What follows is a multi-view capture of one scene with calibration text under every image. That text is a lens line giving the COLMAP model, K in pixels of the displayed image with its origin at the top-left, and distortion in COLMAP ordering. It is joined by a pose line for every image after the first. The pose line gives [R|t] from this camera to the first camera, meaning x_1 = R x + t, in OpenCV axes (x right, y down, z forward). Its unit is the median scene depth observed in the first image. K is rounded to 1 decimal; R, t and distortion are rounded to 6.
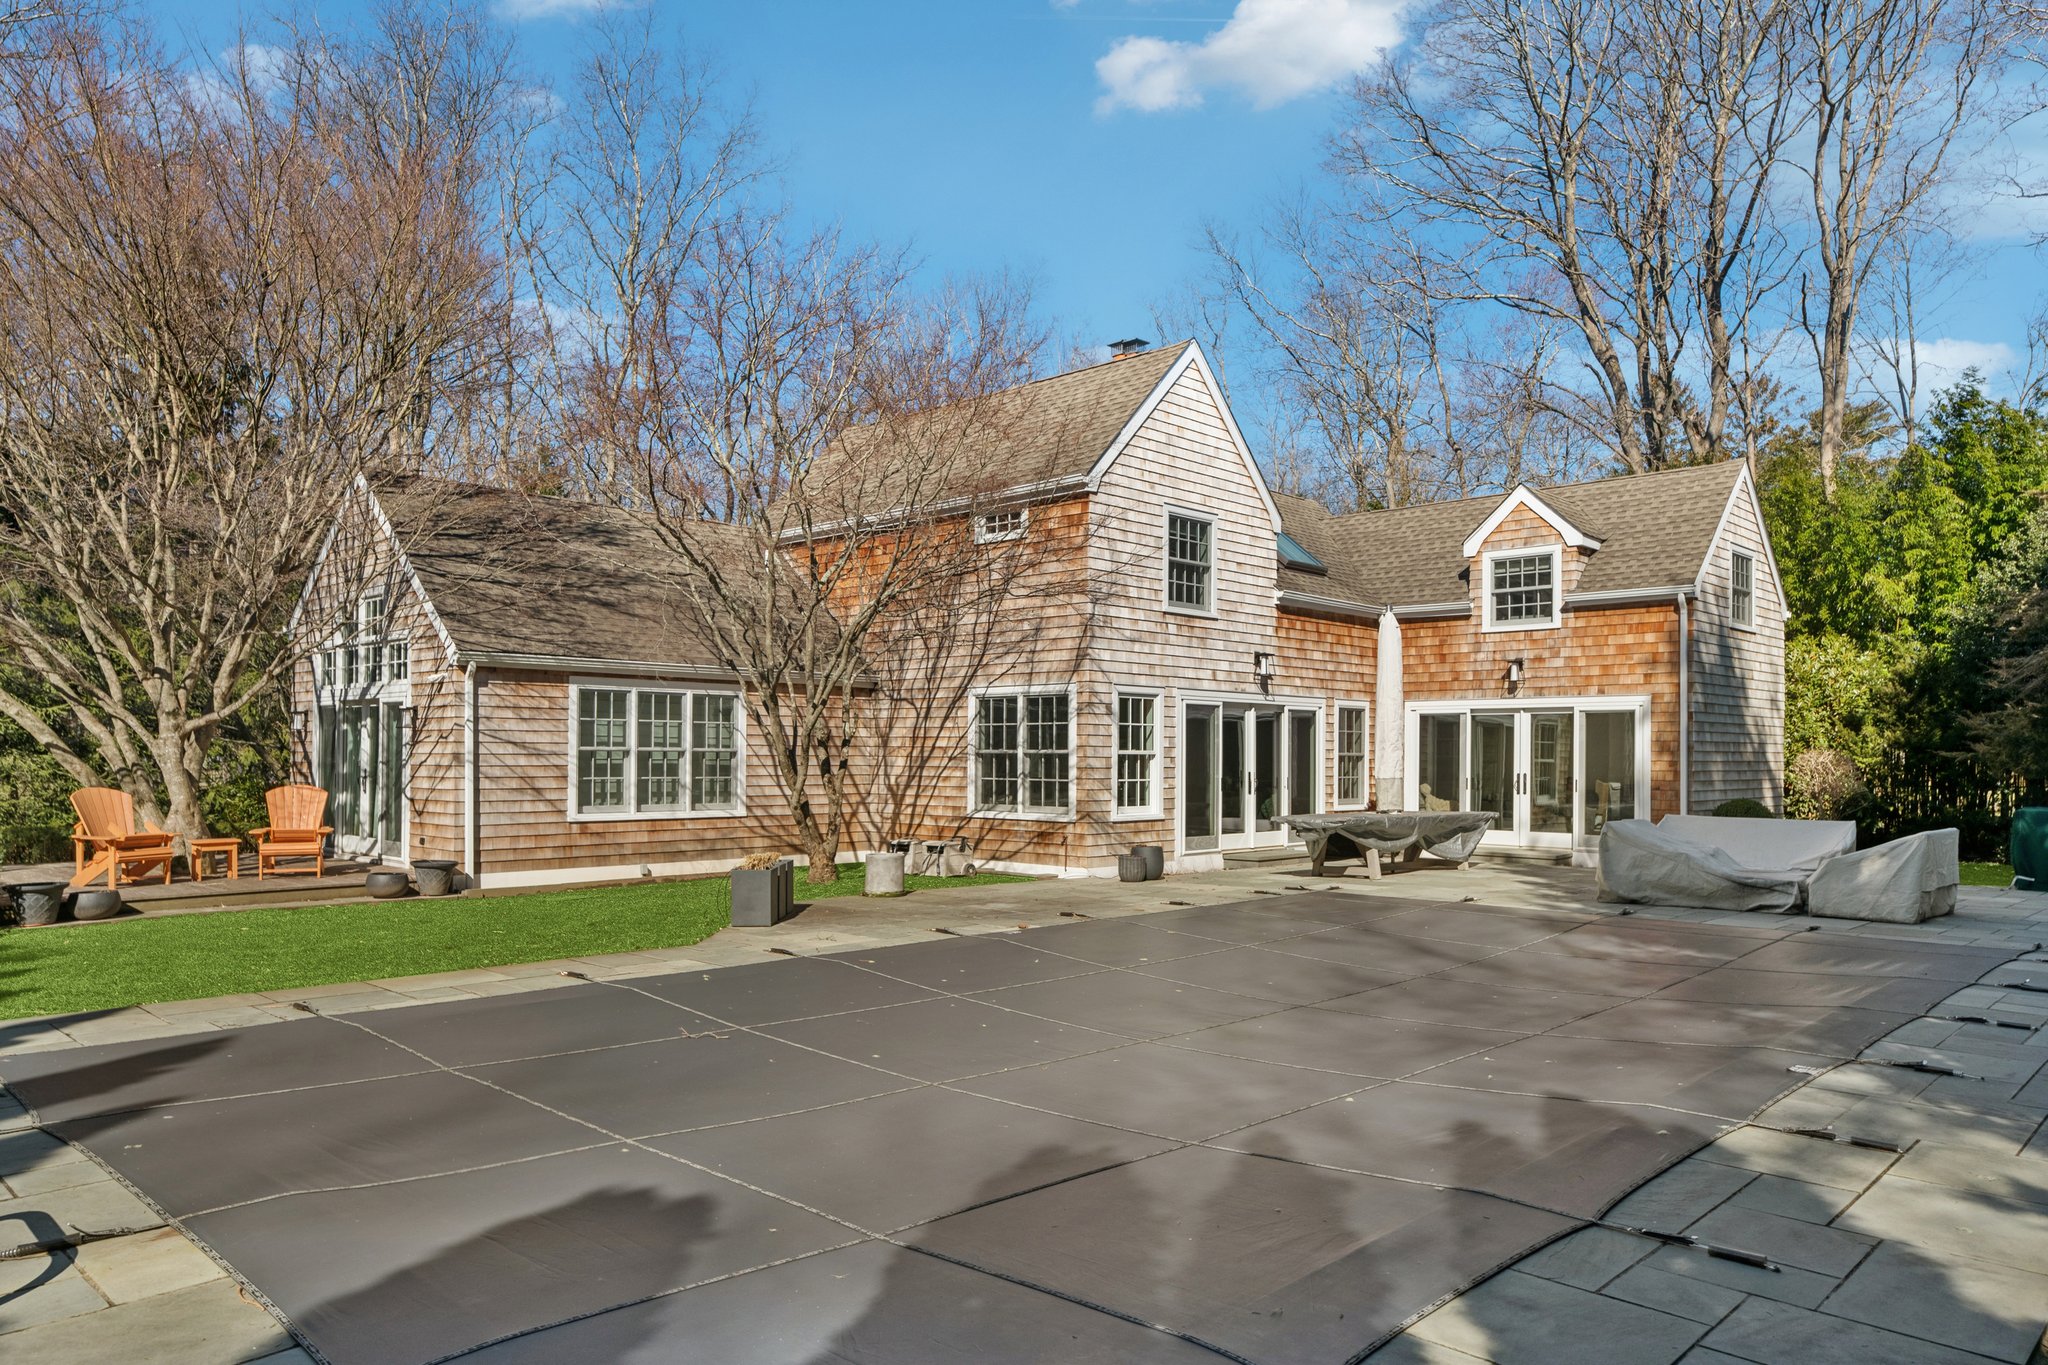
lens RADIAL K [[1353.8, 0, 1017.7], [0, 1353.8, 690.2], [0, 0, 1]] dist [0.034770, 0.000908]
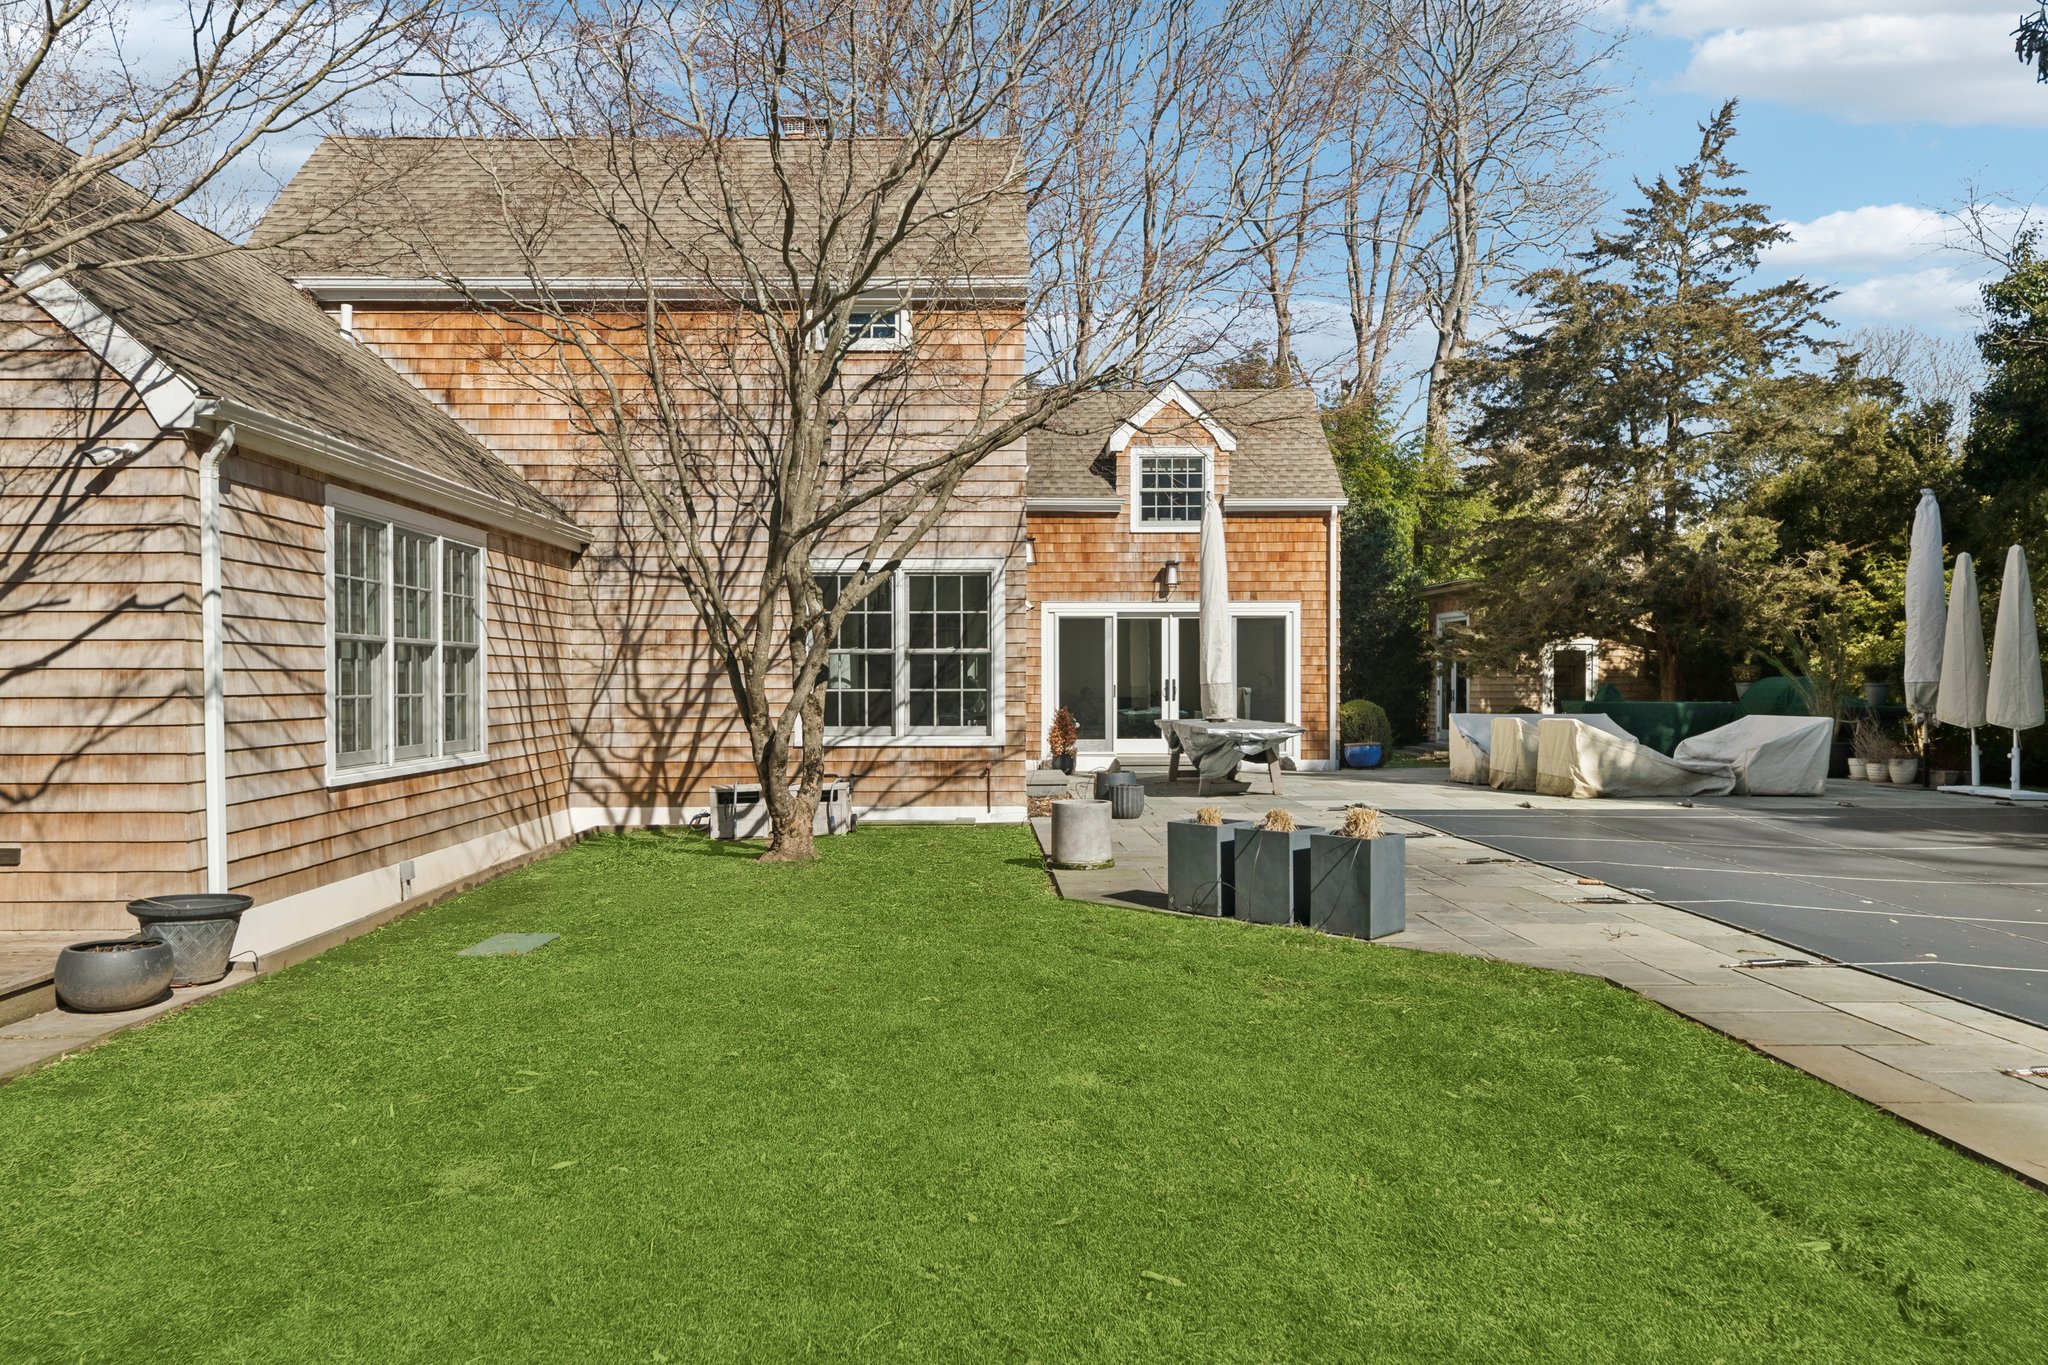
lens RADIAL K [[1353.8, 0, 1018.9], [0, 1353.8, 677.3], [0, 0, 1]] dist [0.034770, 0.000908]
pose [[0.719422, -0.006704, 0.694541, -0.386460], [-0.029655, 0.998745, 0.040357, 0.023844], [-0.693940, -0.049630, 0.718320, 0.377867]]
